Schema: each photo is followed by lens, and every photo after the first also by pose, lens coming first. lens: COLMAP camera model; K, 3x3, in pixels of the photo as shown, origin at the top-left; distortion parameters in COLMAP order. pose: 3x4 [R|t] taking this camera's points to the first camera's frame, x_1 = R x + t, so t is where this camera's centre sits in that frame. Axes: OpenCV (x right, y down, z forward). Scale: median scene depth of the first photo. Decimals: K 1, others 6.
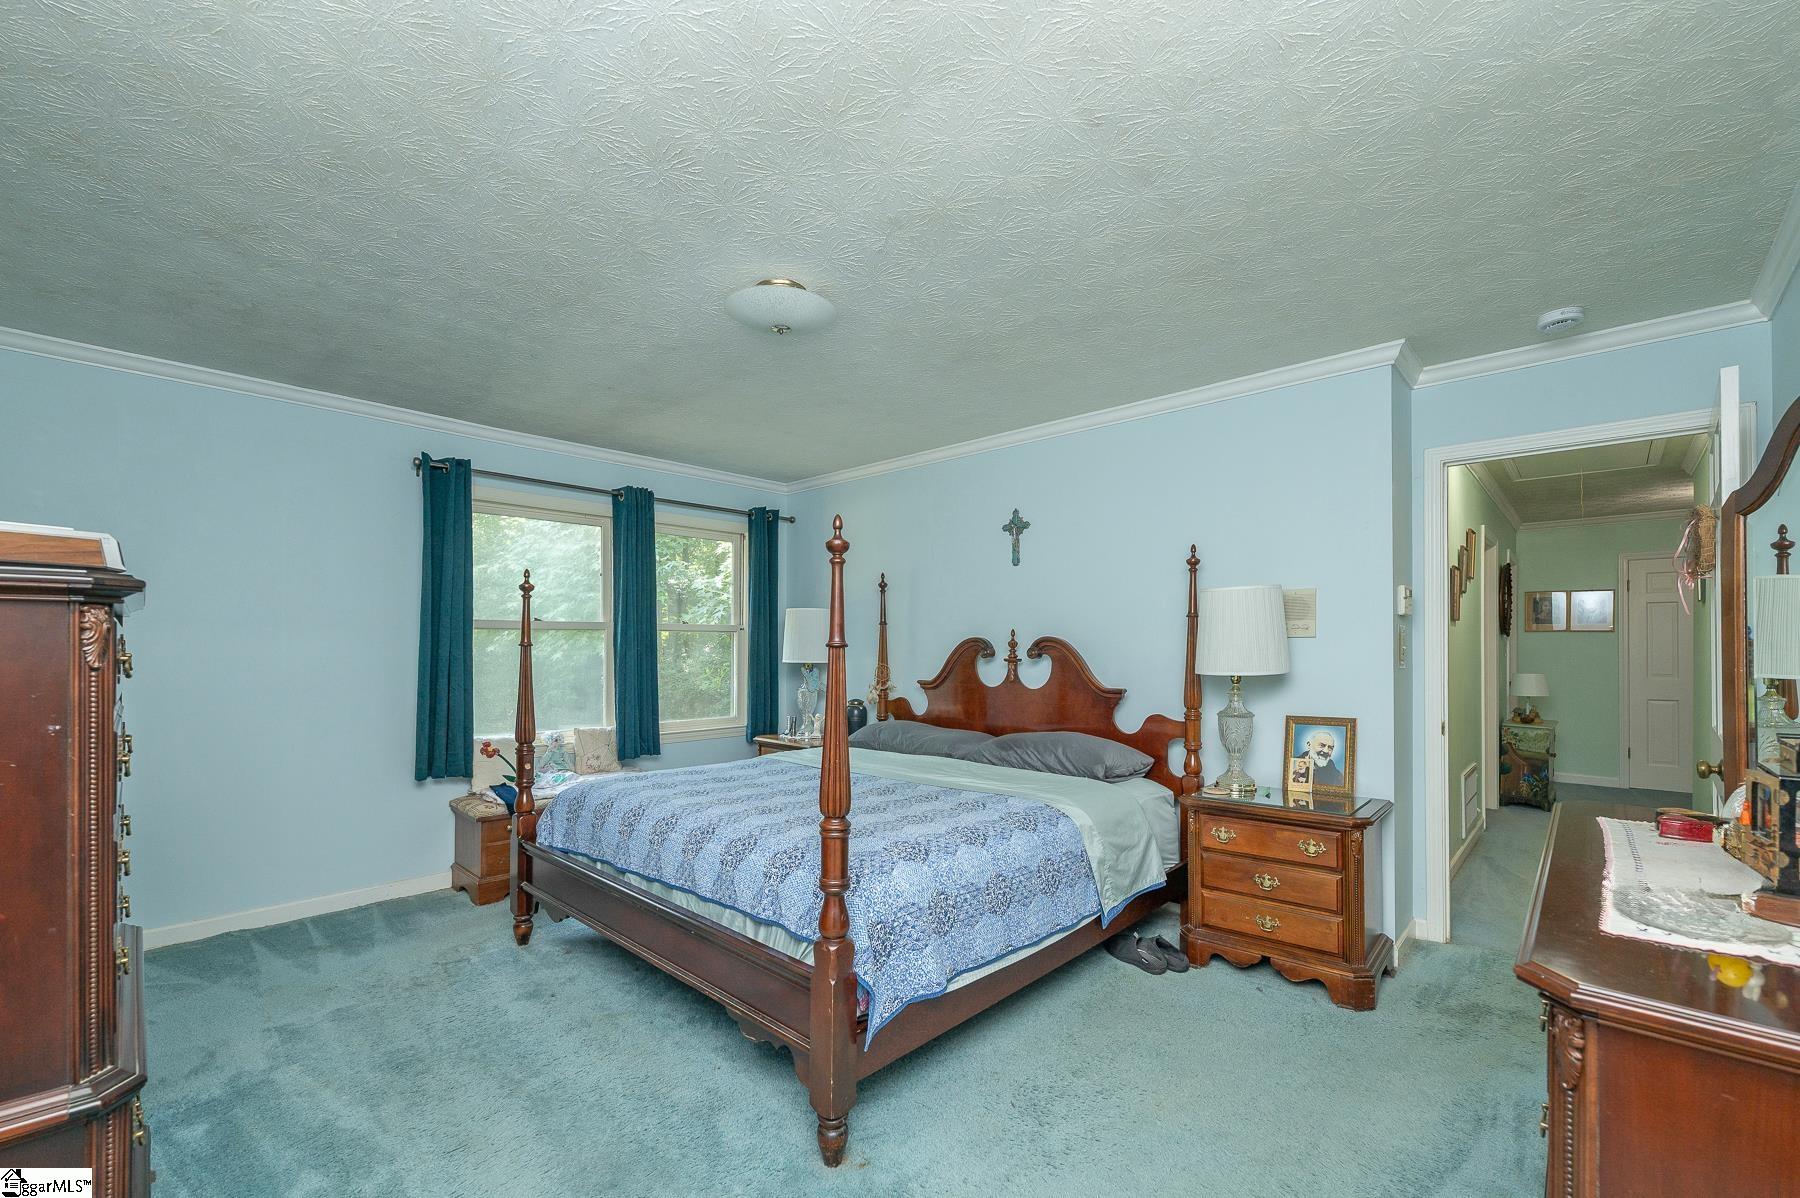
lens RADIAL K [[742.7, 0, 899.8], [0, 742.7, 647.8], [0, 0, 1]] dist [-0.004462, -0.000269]
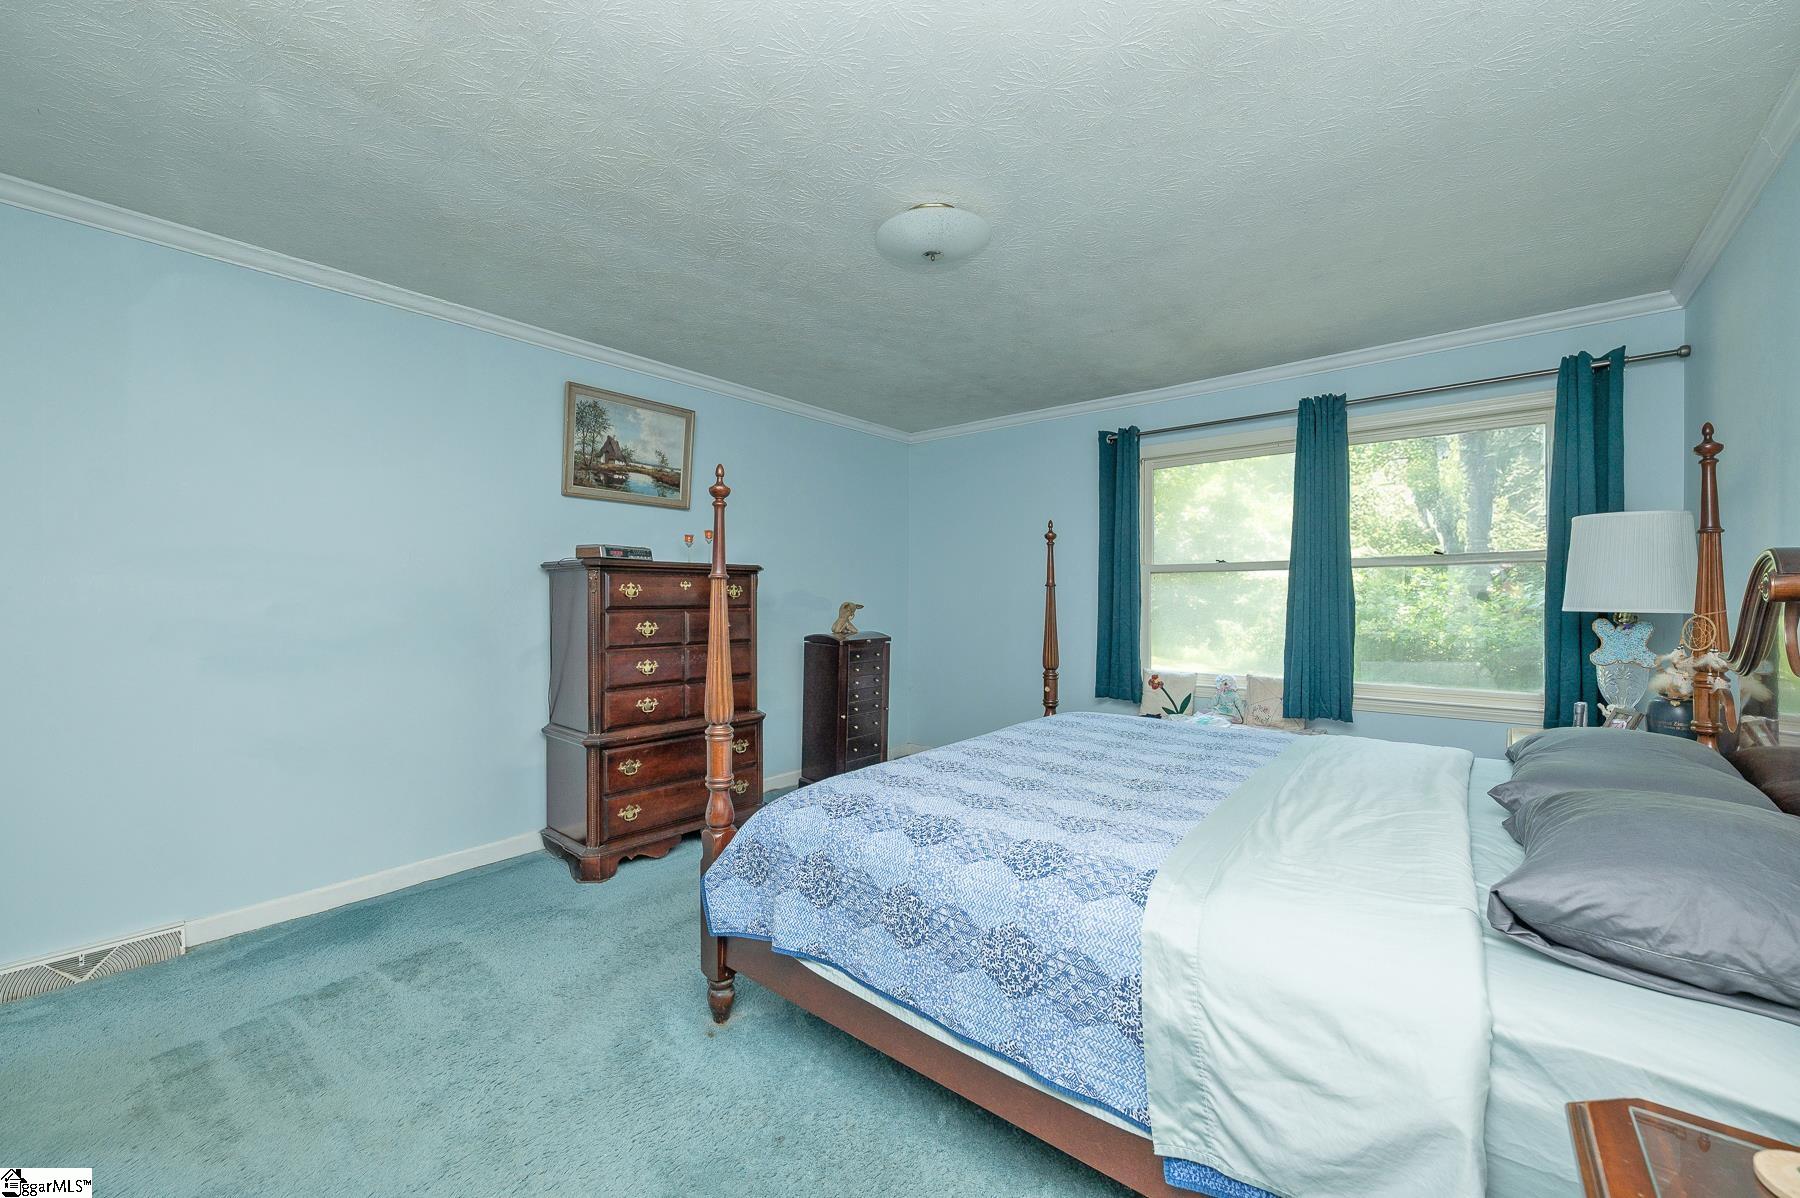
lens RADIAL K [[707.7, 0, 898.4], [0, 707.7, 595.5], [0, 0, 1]] dist [0.000717, 0.000248]
pose [[0.068435, -0.004278, -0.997646, 0.477625], [-0.001575, 0.999989, -0.004396, 0.014091], [0.997654, 0.001873, 0.068427, 0.550689]]
